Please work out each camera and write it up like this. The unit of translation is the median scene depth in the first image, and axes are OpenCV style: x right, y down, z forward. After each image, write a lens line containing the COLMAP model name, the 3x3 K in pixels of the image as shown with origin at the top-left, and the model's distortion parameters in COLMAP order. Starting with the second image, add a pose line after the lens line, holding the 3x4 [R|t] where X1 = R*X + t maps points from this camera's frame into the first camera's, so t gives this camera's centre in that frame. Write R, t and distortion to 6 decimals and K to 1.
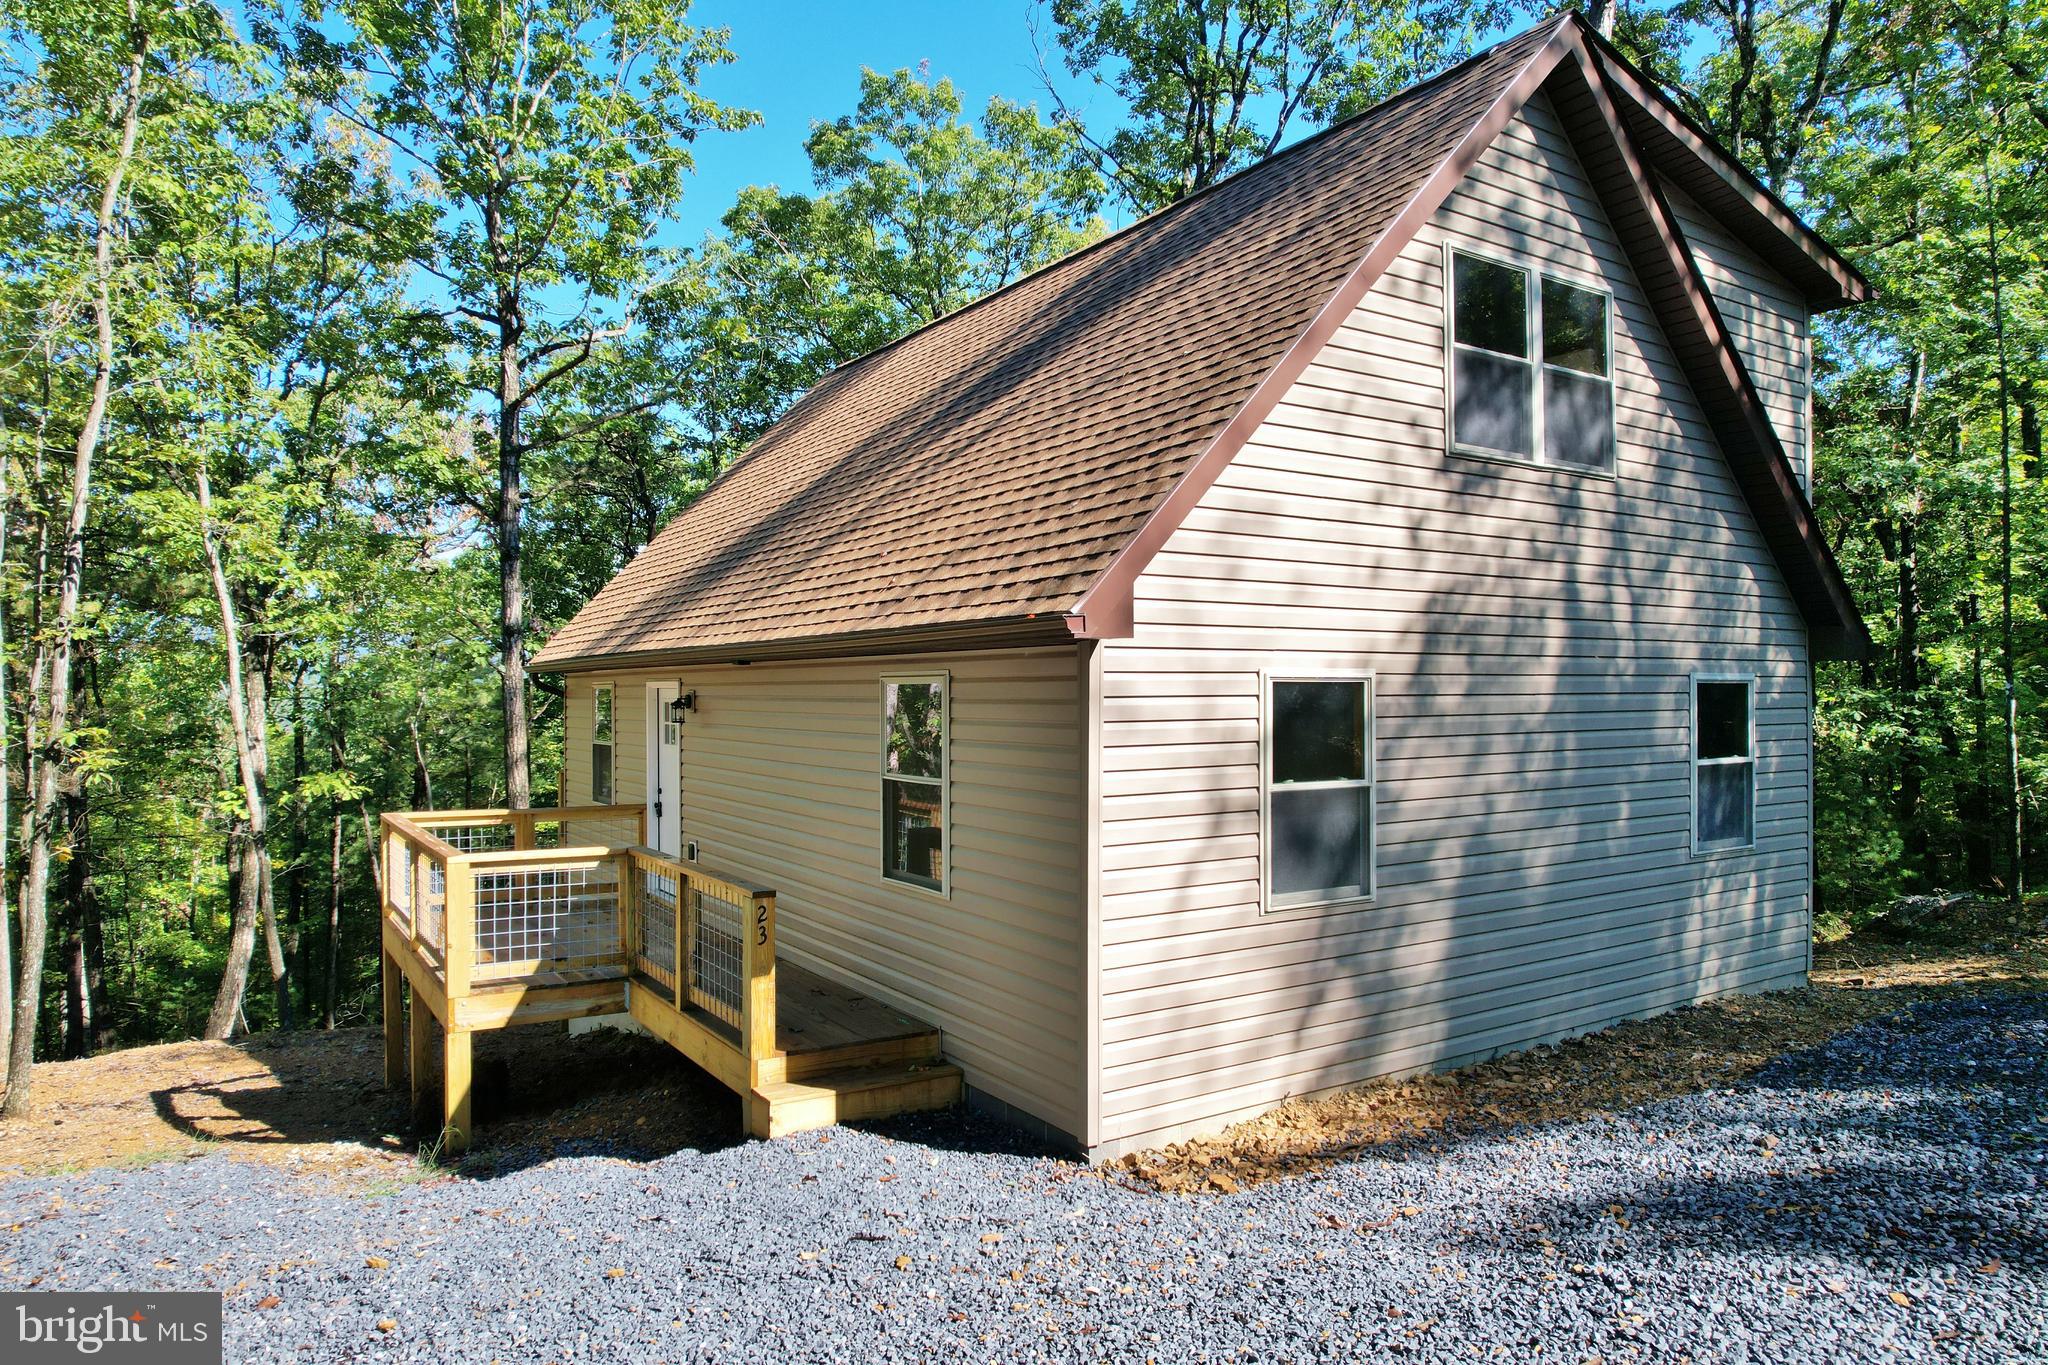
lens RADIAL K [[1304.5, 0, 1024.0], [0, 1304.5, 682.5], [0, 0, 1]] dist [-0.058887, 0.073195]
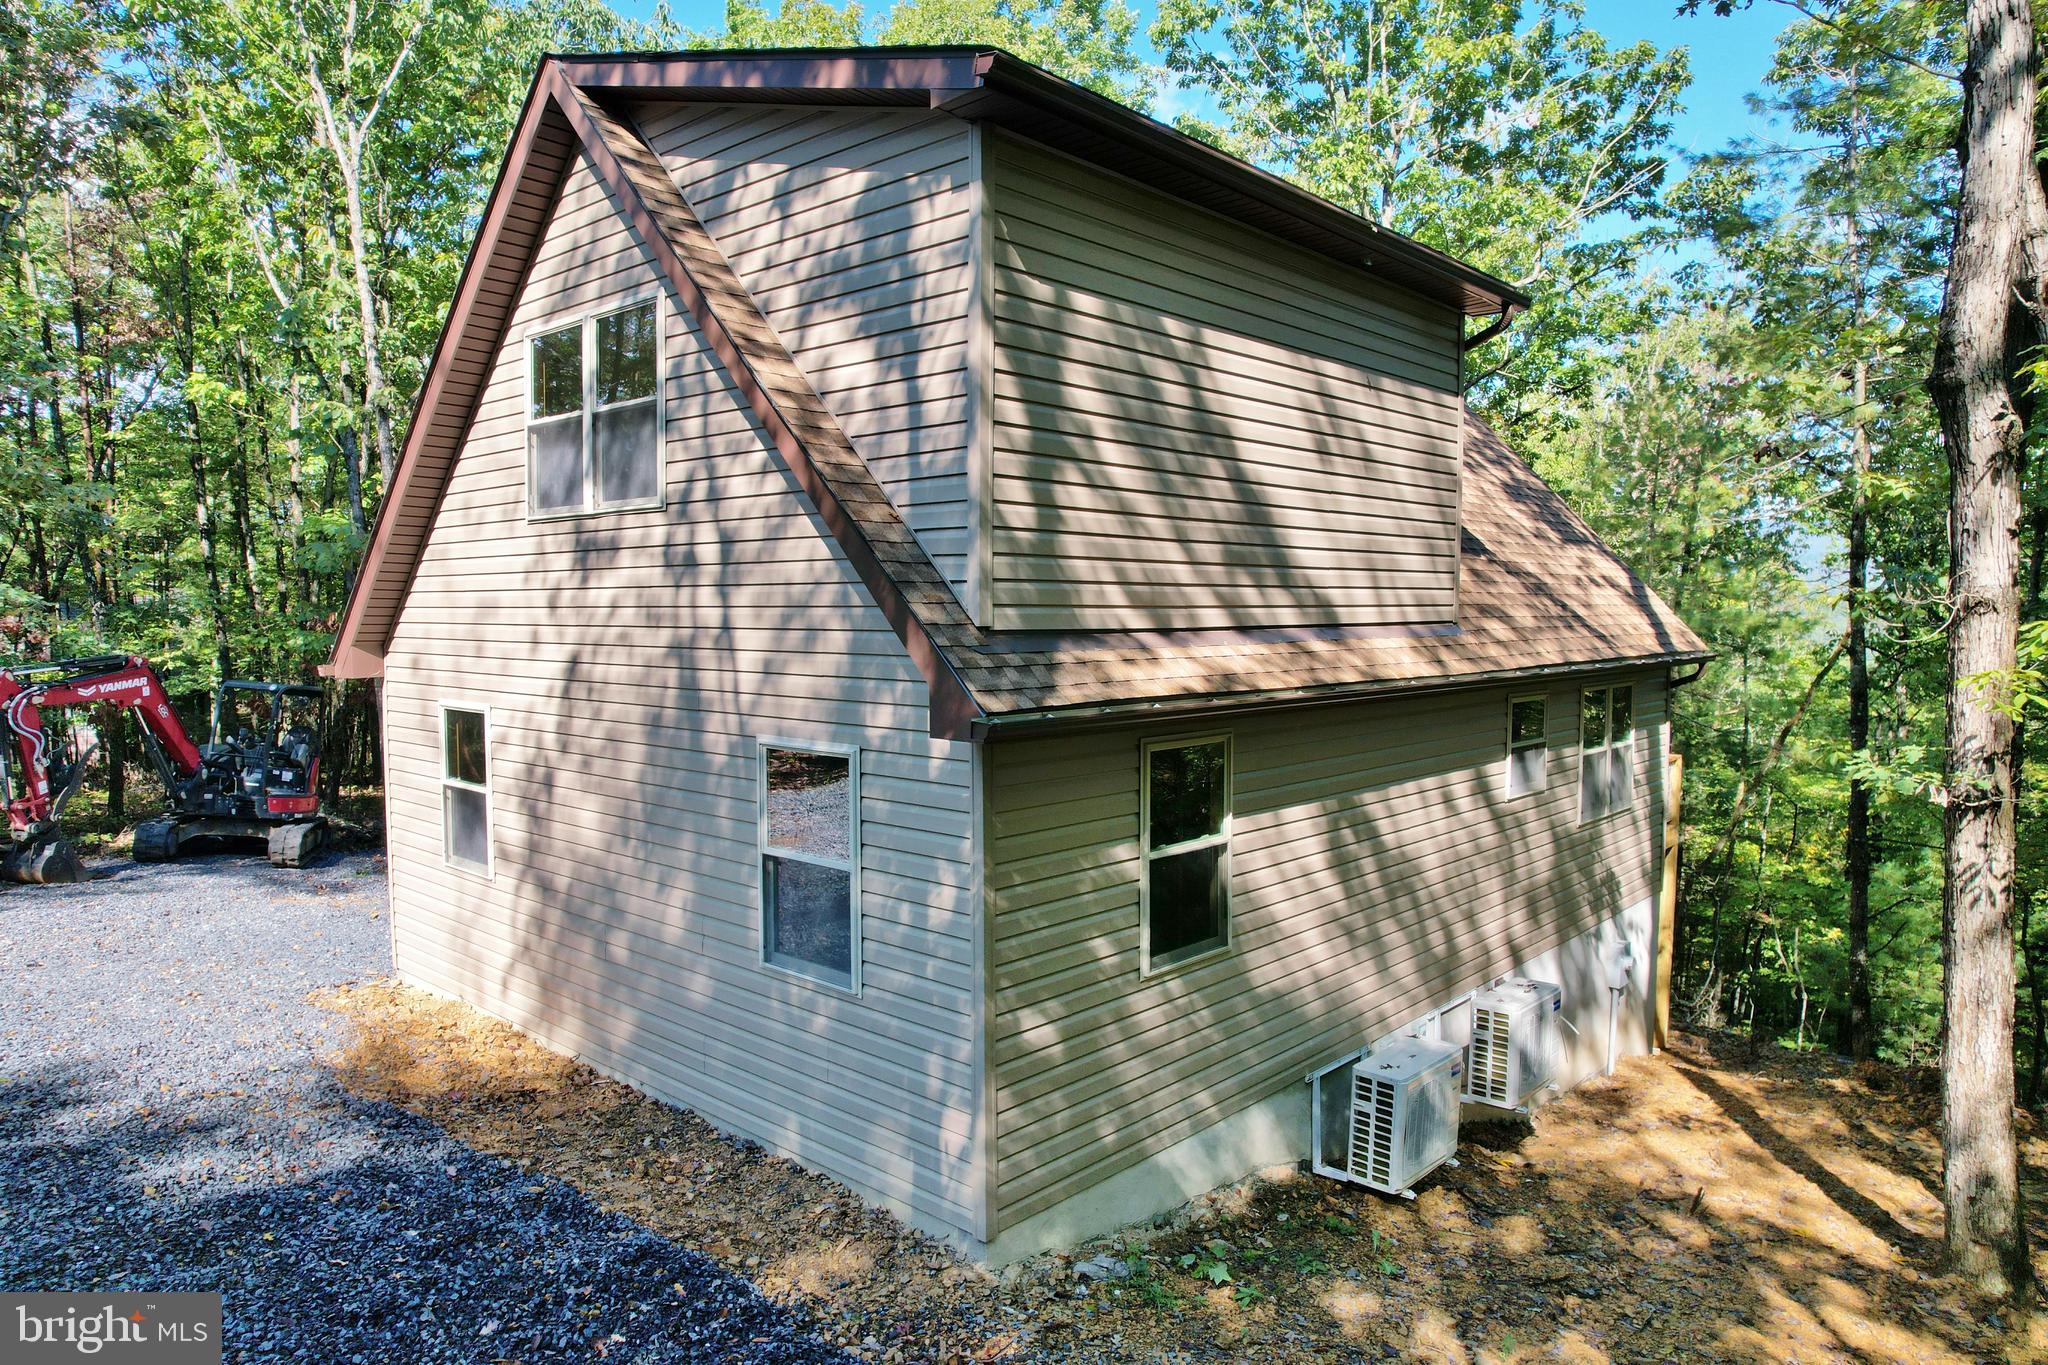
lens RADIAL K [[1316.9, 0, 1024.0], [0, 1316.9, 682.5], [0, 0, 1]] dist [-0.071754, -0.000844]
pose [[0.260840, 0.054877, -0.963821, 1.205814], [0.003471, 0.998323, 0.057781, -0.092706], [0.965376, -0.018417, 0.260212, 0.870098]]
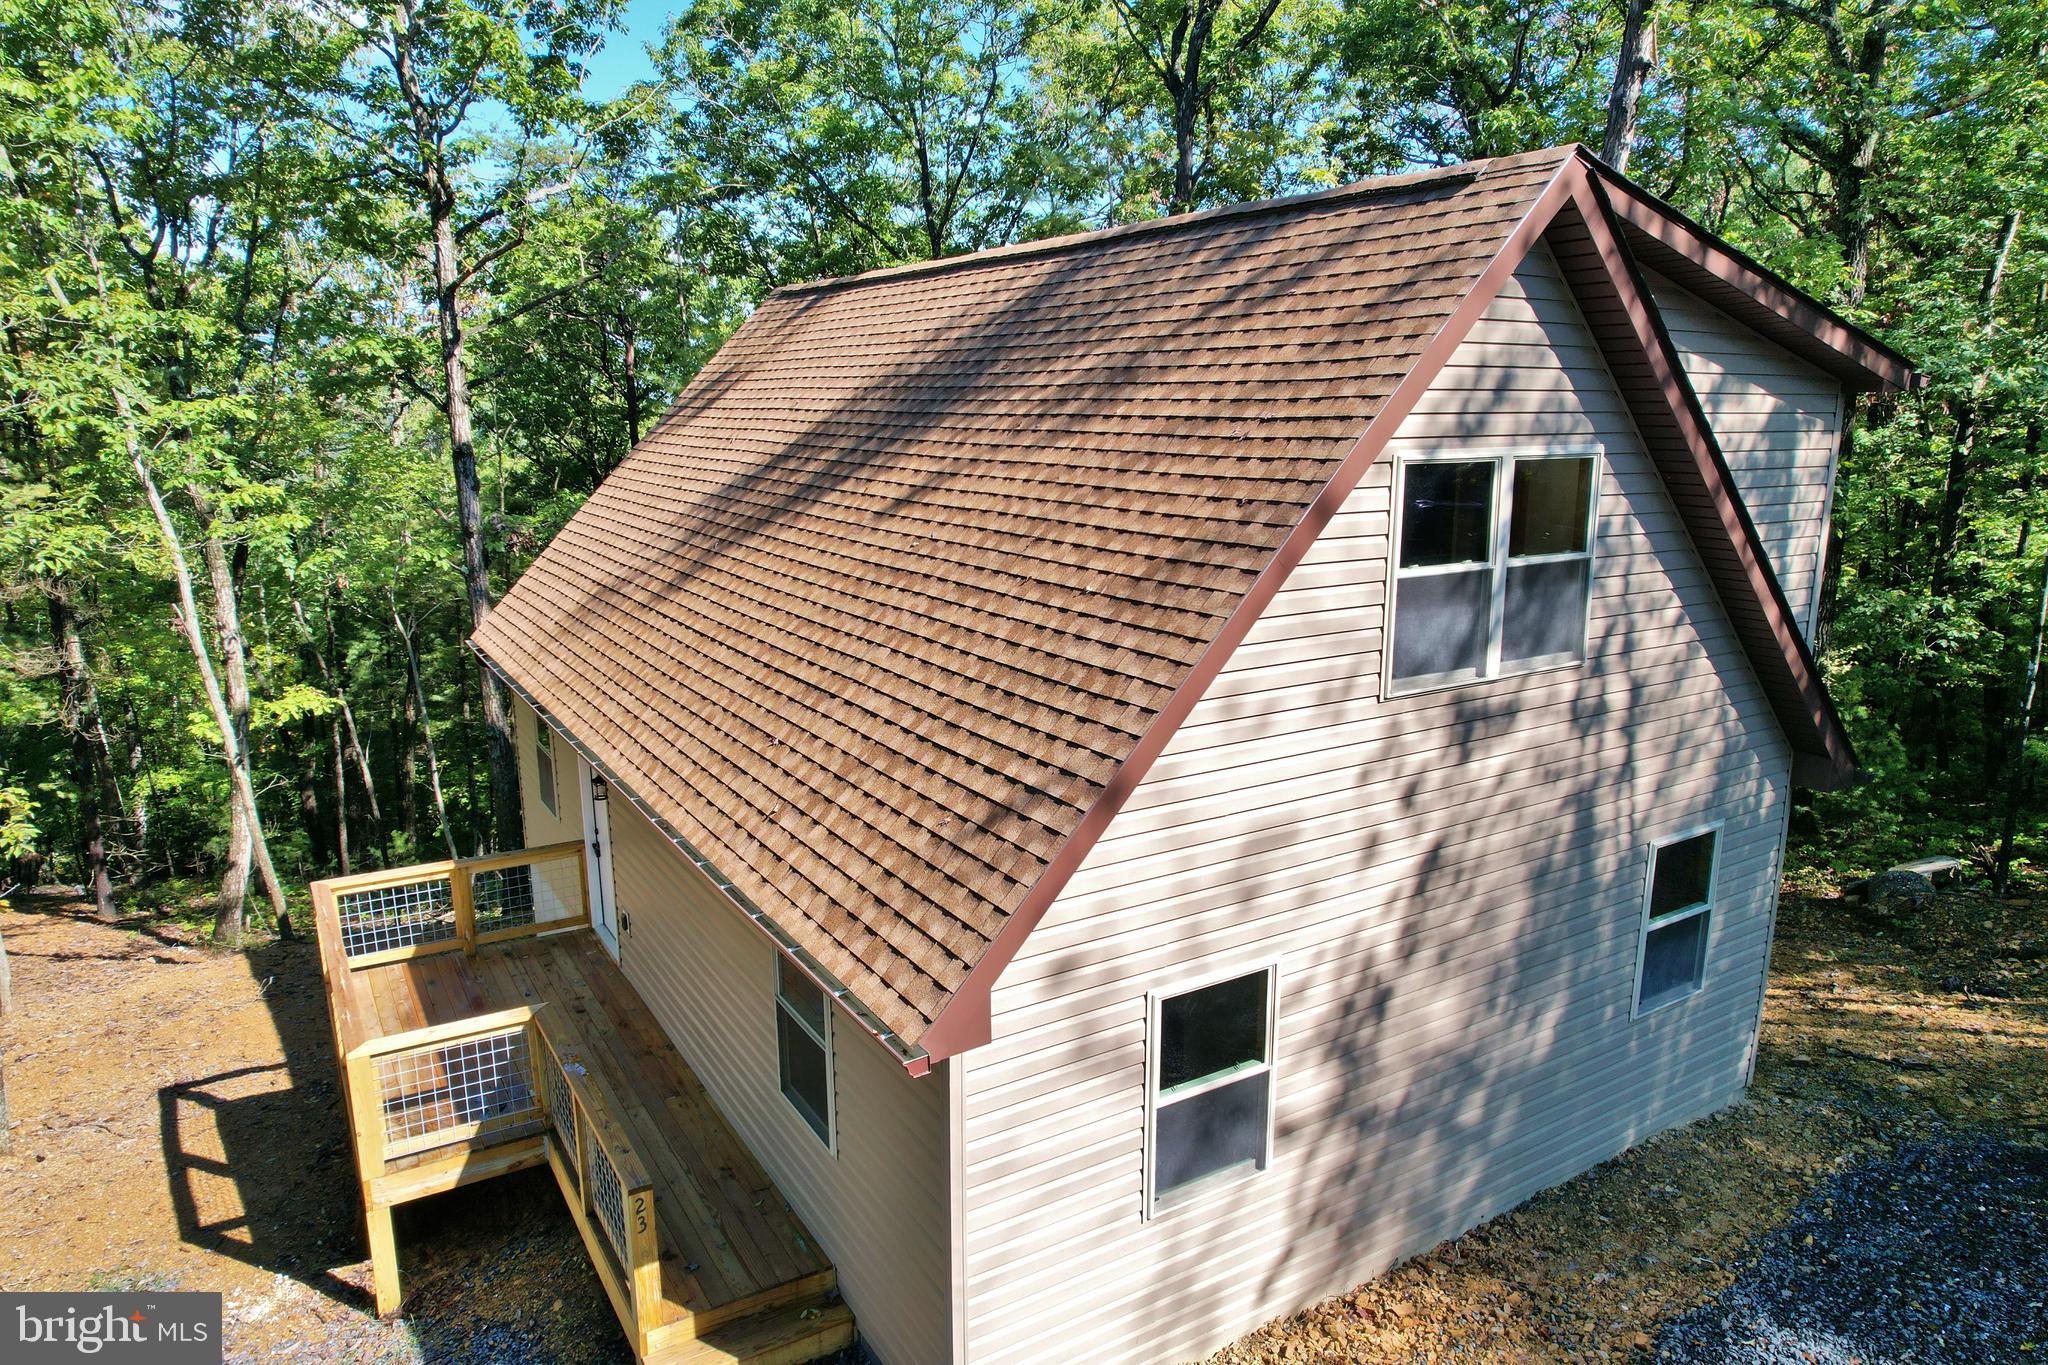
lens RADIAL K [[1316.9, 0, 1024.0], [0, 1316.9, 682.5], [0, 0, 1]] dist [-0.071754, -0.000844]
pose [[0.999640, 0.003507, -0.026612, 0.085145], [0.002748, 0.972849, 0.231425, -0.322069], [0.026701, -0.231415, 0.972489, 0.101980]]
